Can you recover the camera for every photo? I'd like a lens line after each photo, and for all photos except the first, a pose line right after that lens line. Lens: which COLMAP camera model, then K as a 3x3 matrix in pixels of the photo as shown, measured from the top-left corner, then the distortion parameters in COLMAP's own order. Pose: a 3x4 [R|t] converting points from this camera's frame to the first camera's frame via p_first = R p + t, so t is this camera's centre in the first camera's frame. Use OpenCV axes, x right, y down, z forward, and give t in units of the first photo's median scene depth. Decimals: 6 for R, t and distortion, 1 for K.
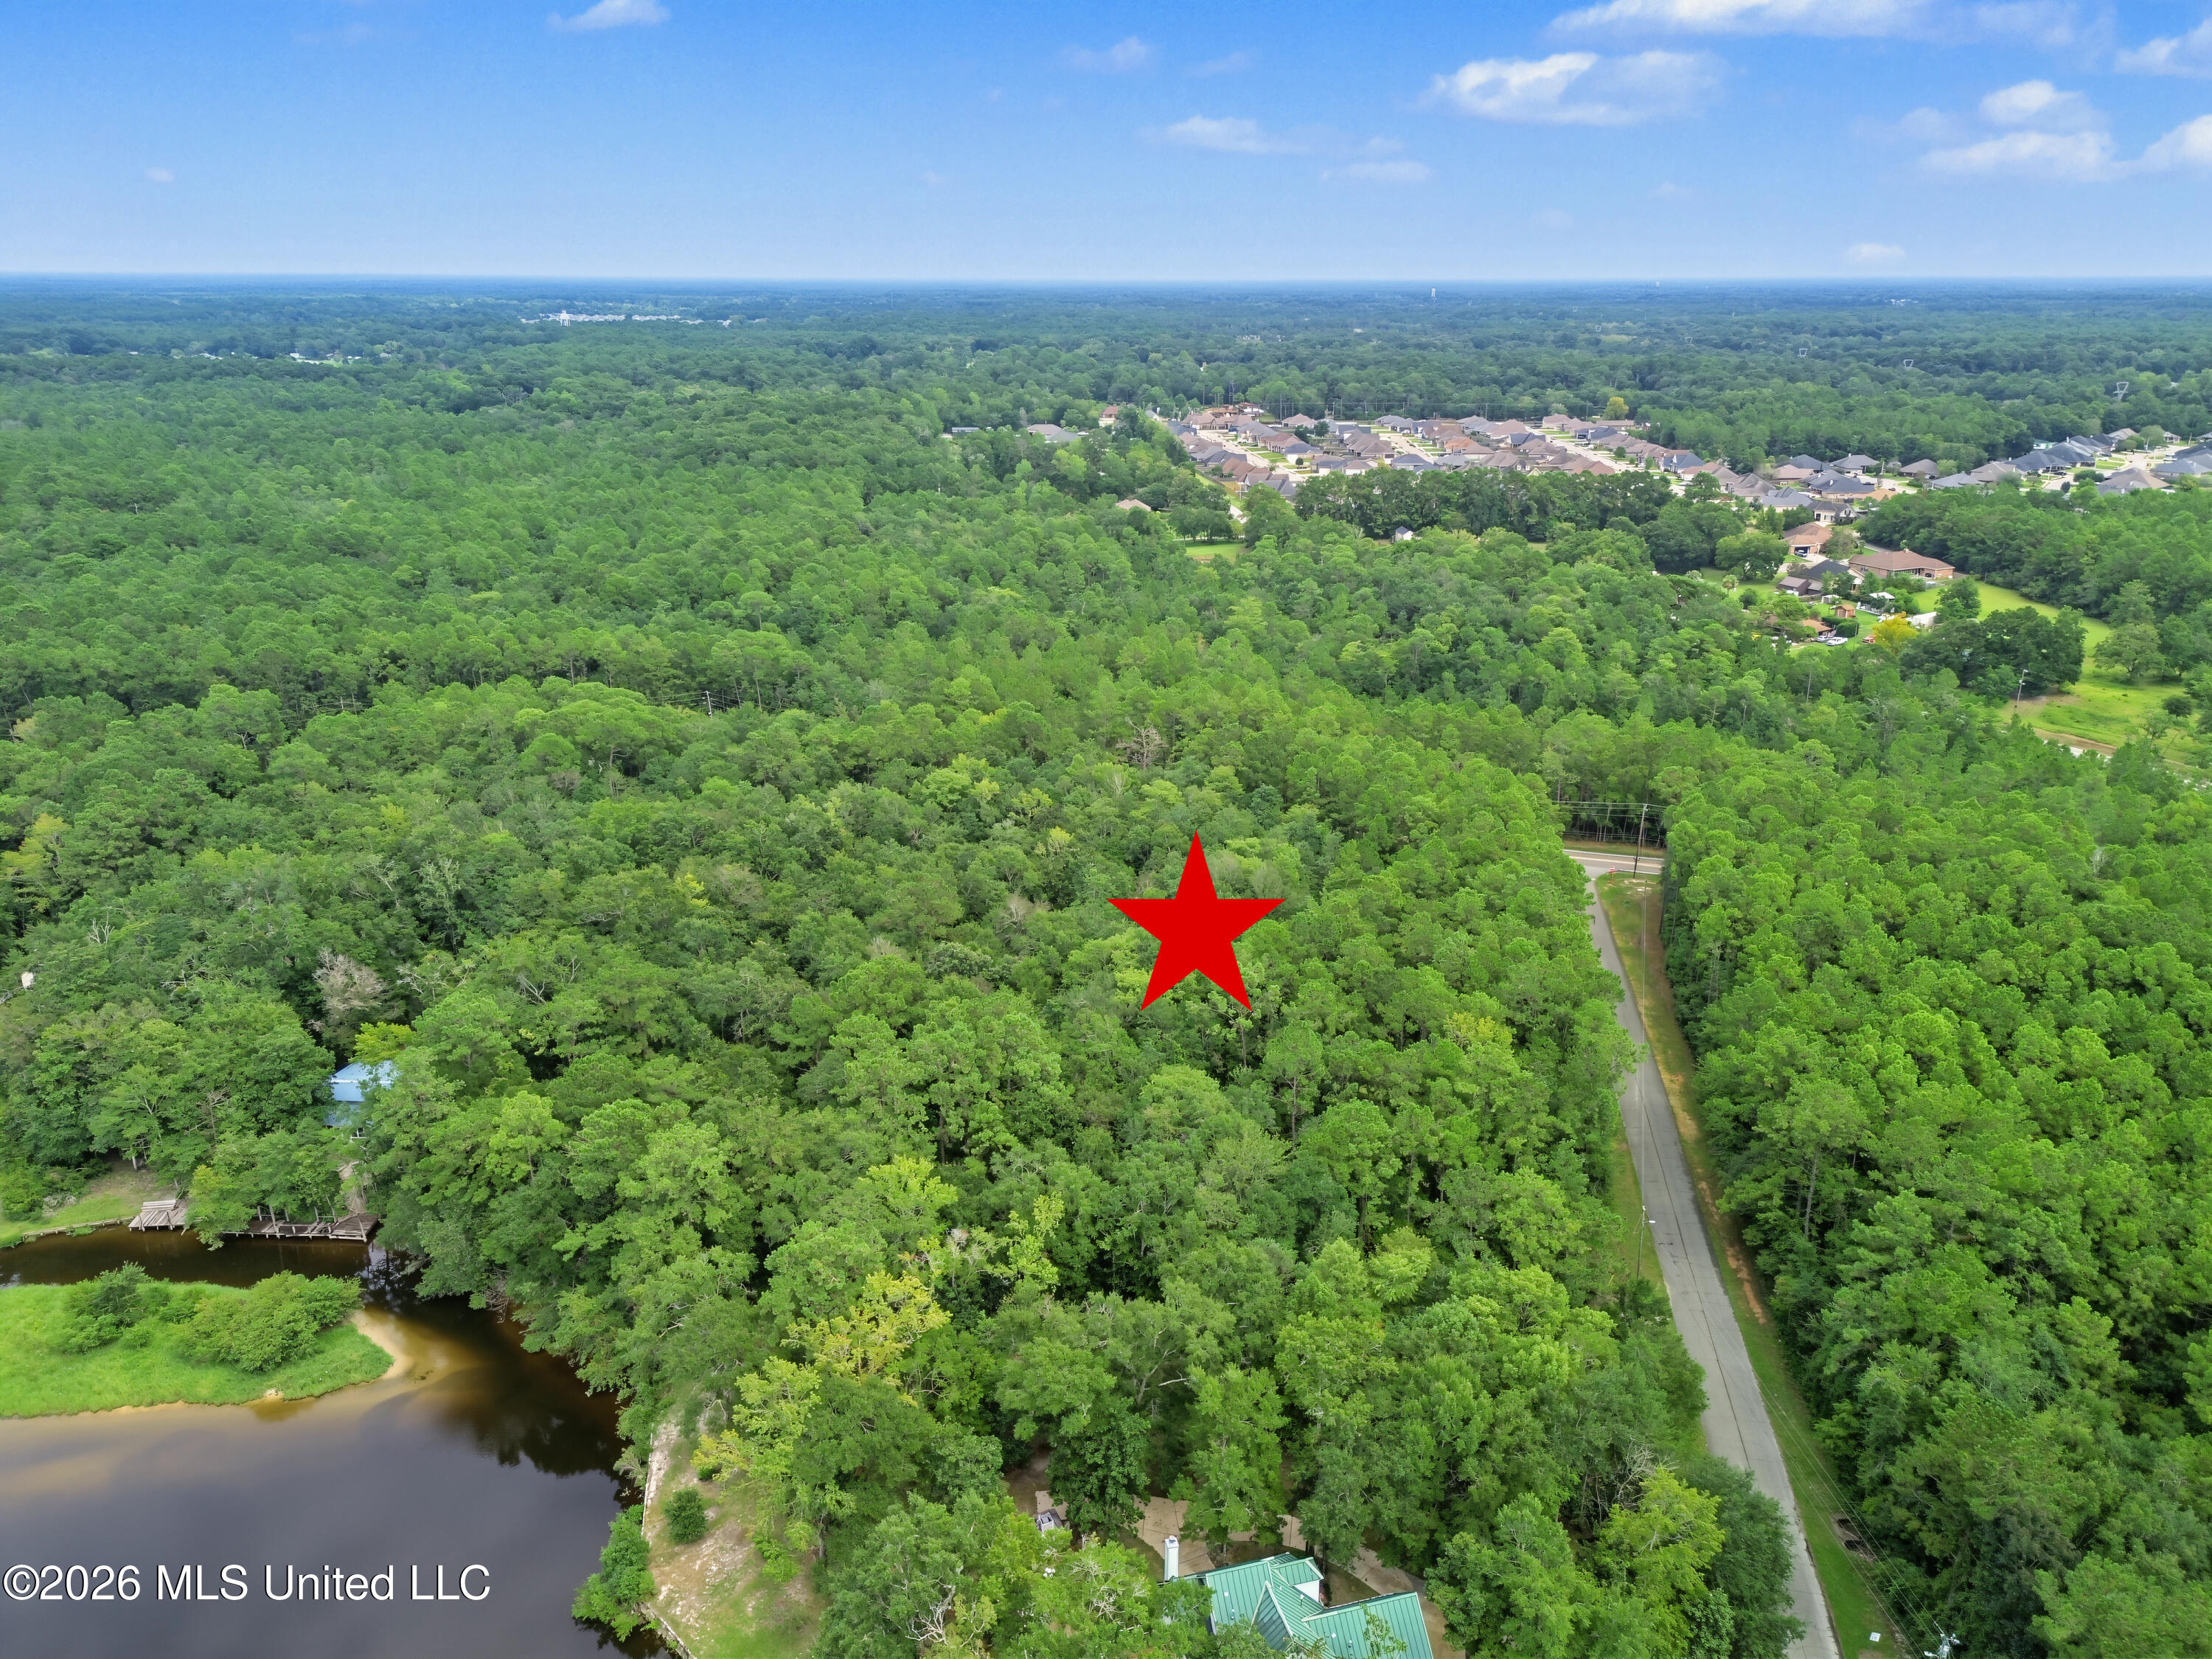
lens RADIAL K [[1488.1, 0, 1106.0], [0, 1488.1, 829.5], [0, 0, 1]] dist [0.069730, -0.063648]
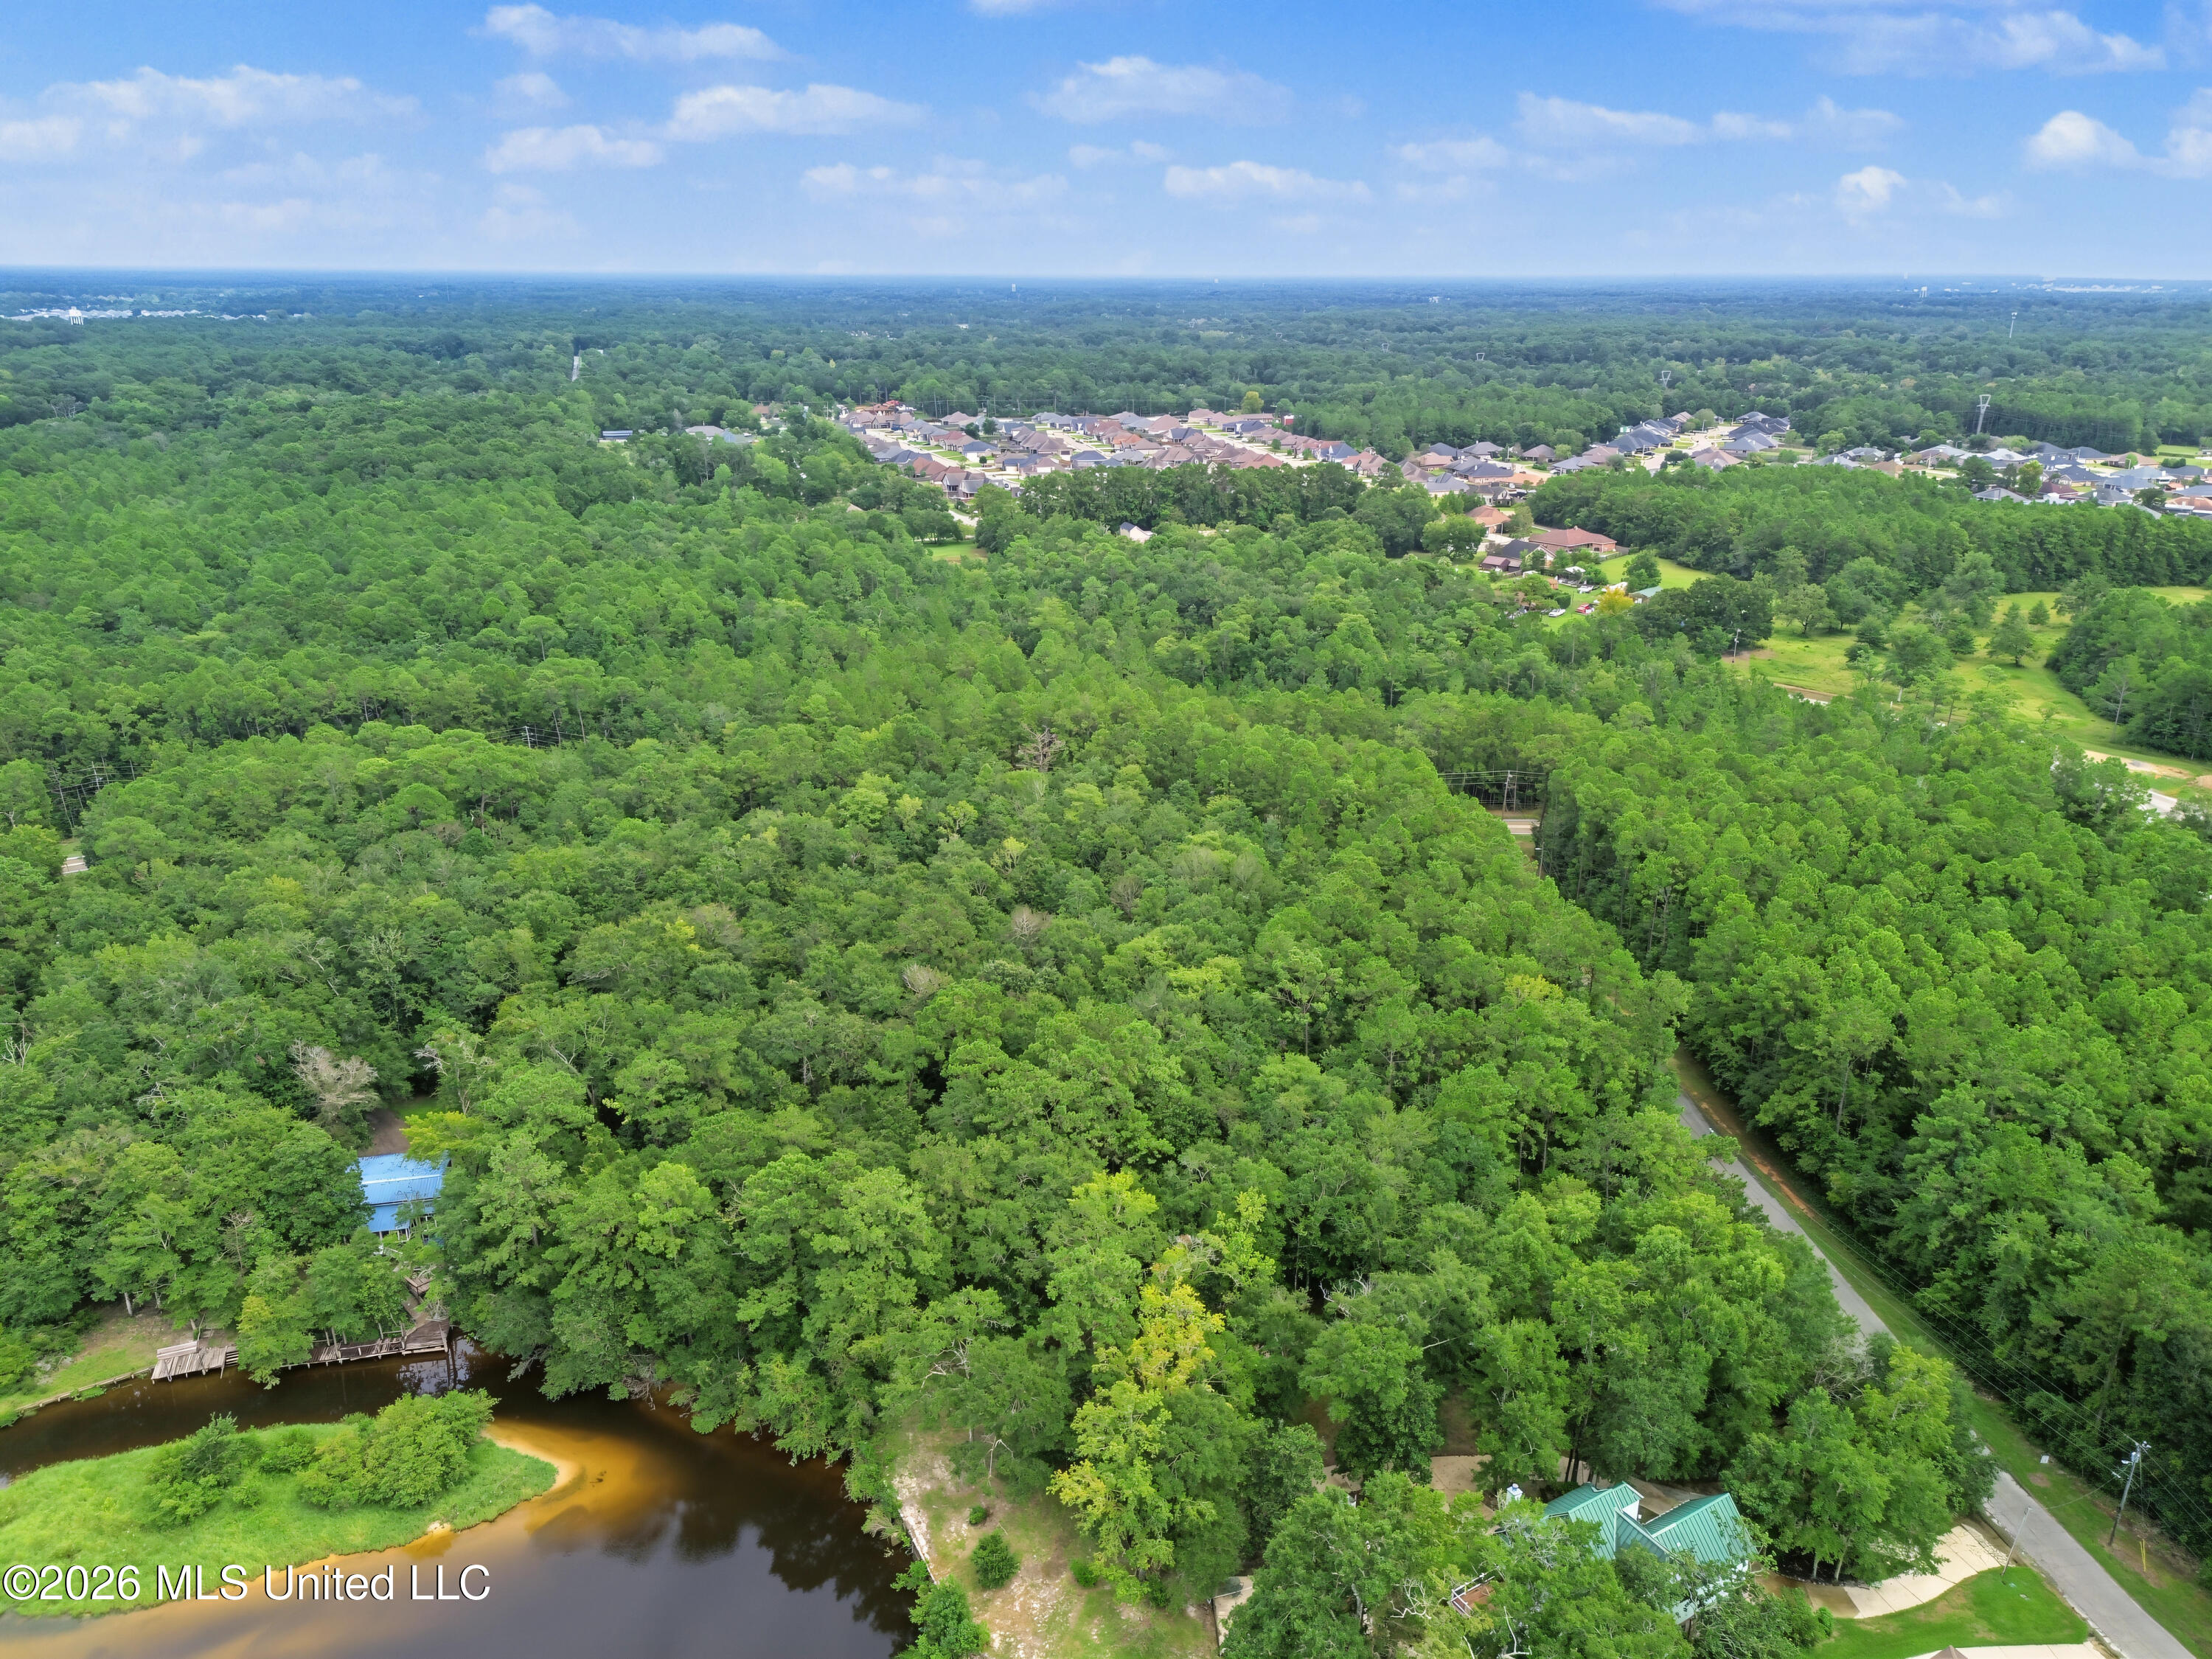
lens RADIAL K [[1488.8, 0, 1103.6], [0, 1488.8, 853.3], [0, 0, 1]] dist [0.067857, -0.061830]
pose [[0.968816, -0.088005, 0.231627, -0.123957], [0.084144, 0.996101, 0.026517, -0.007537], [-0.233057, -0.006200, 0.972443, 0.009820]]
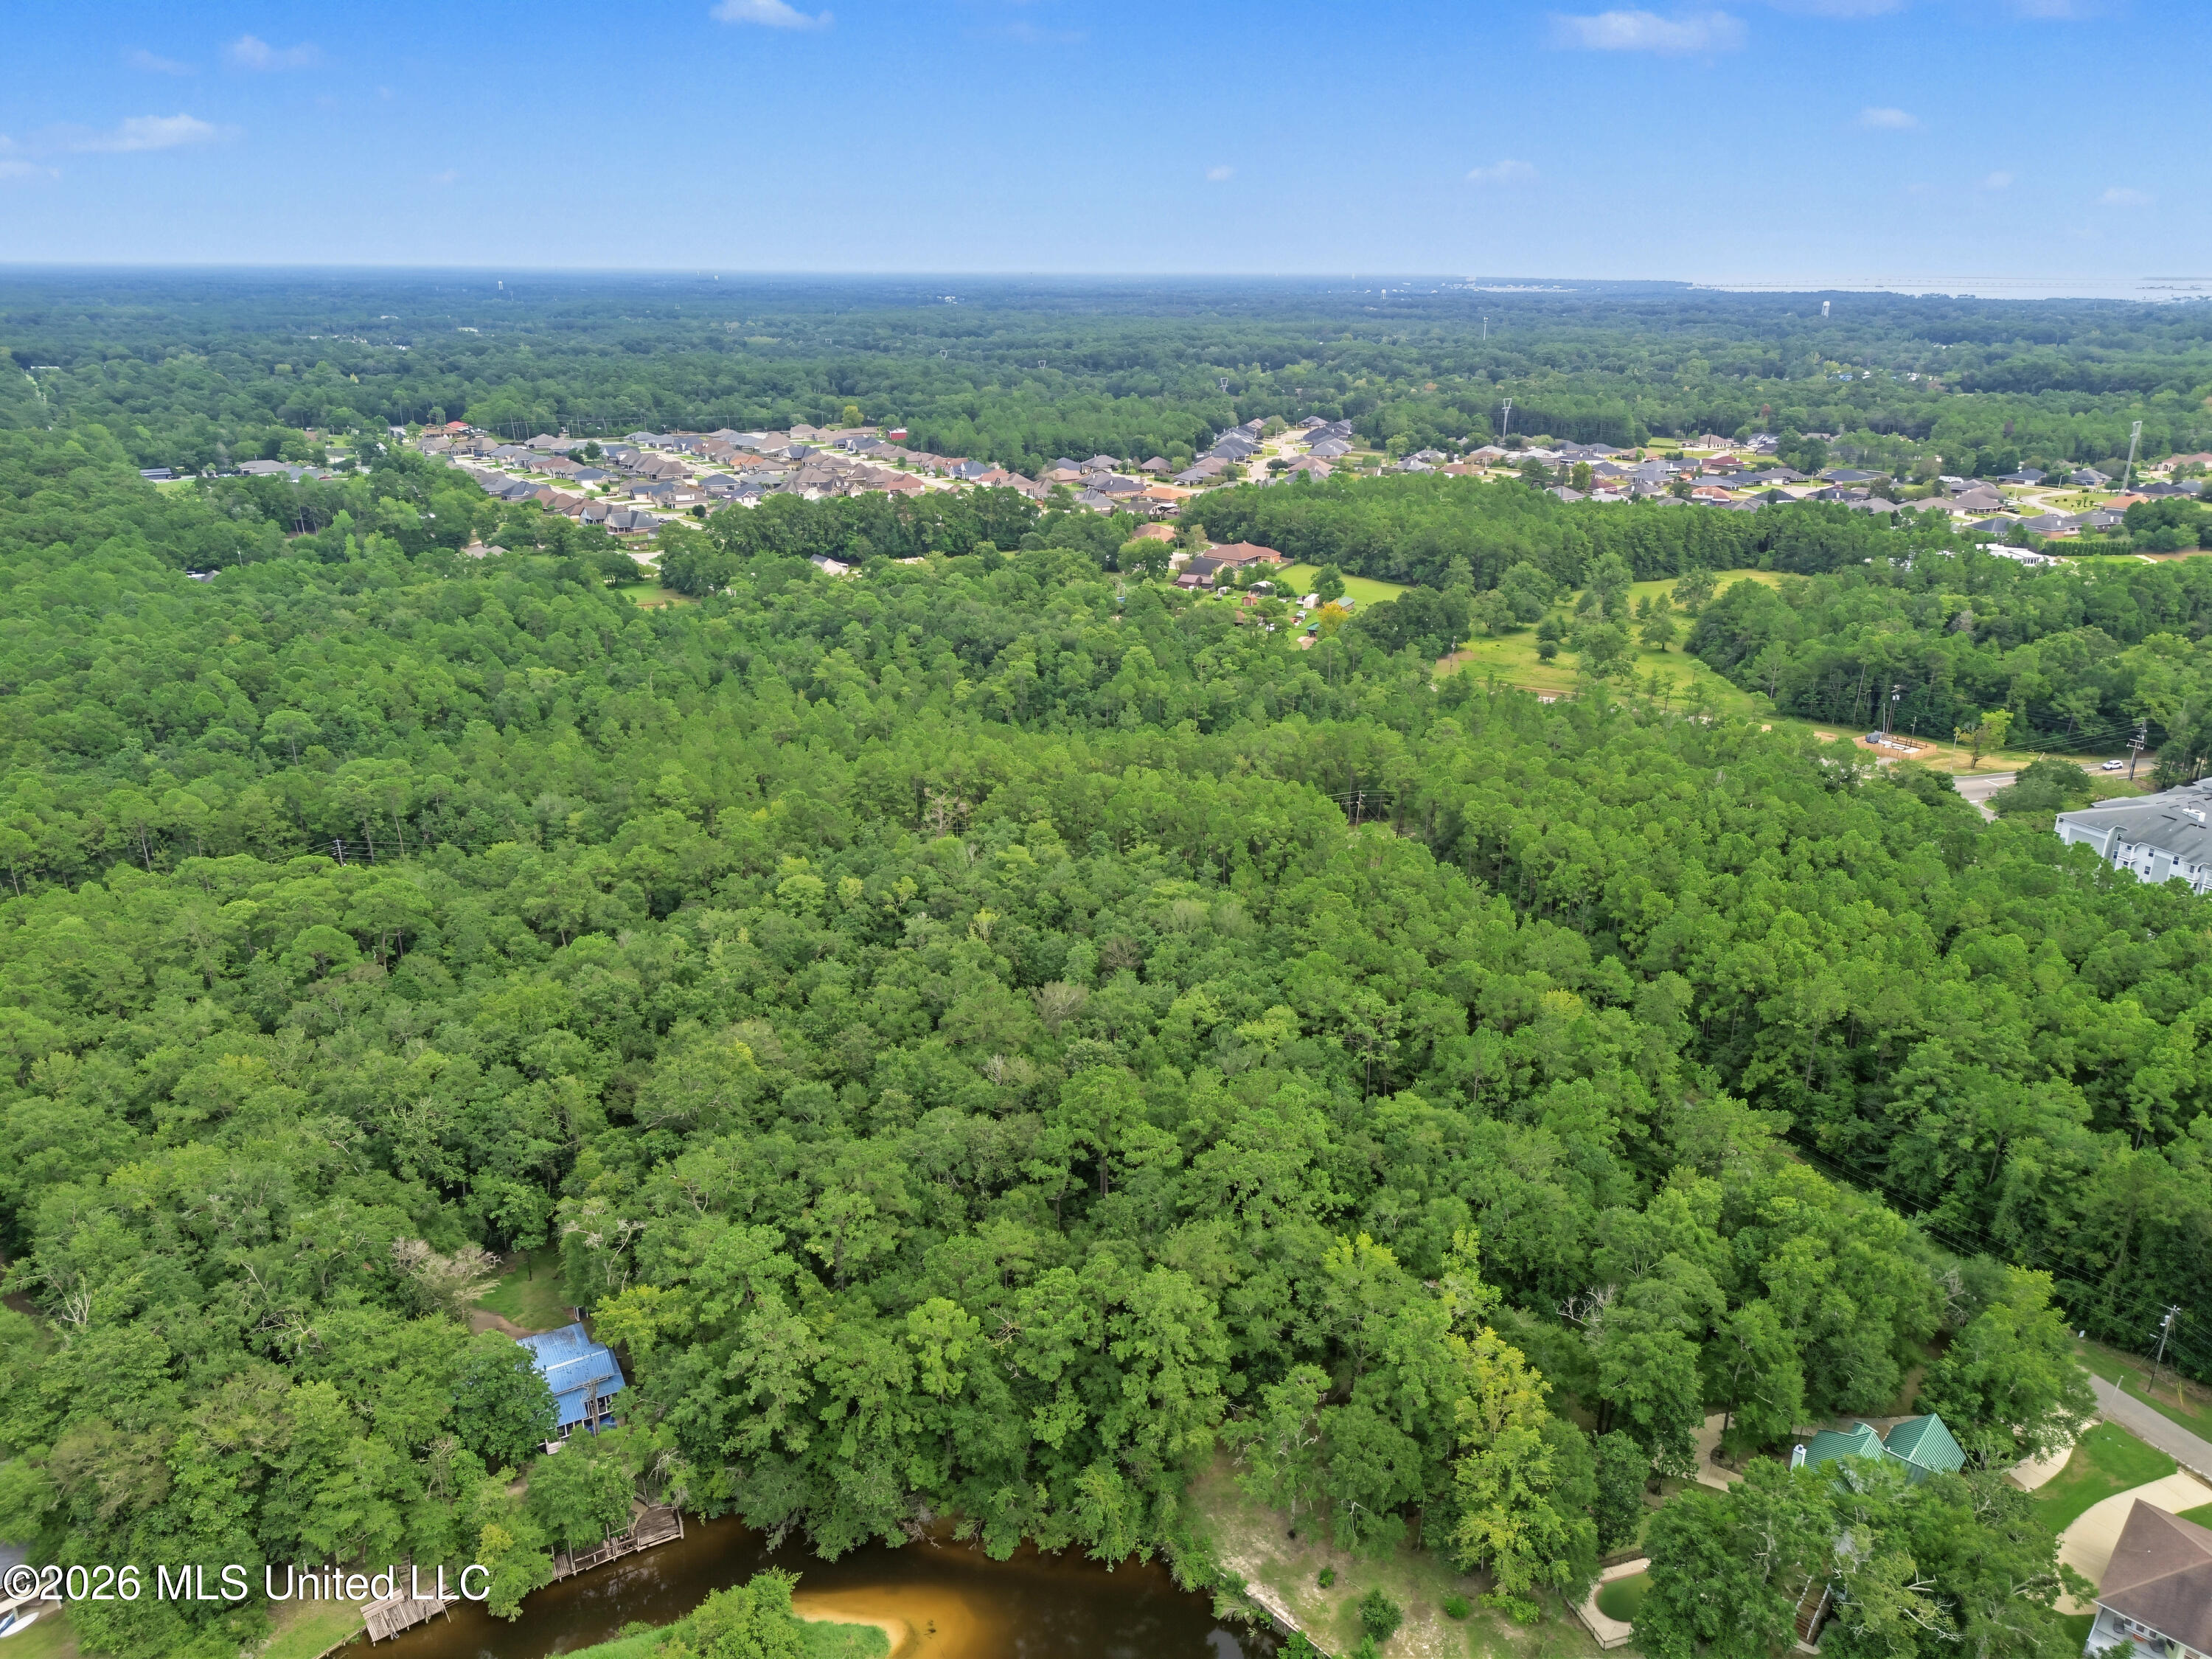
lens RADIAL K [[1488.8, 0, 1103.6], [0, 1488.8, 853.3], [0, 0, 1]] dist [0.067857, -0.061830]
pose [[0.856397, -0.185181, 0.481967, -0.267783], [0.177961, 0.982136, 0.061141, -0.052557], [-0.484680, 0.033410, 0.874053, 0.047646]]
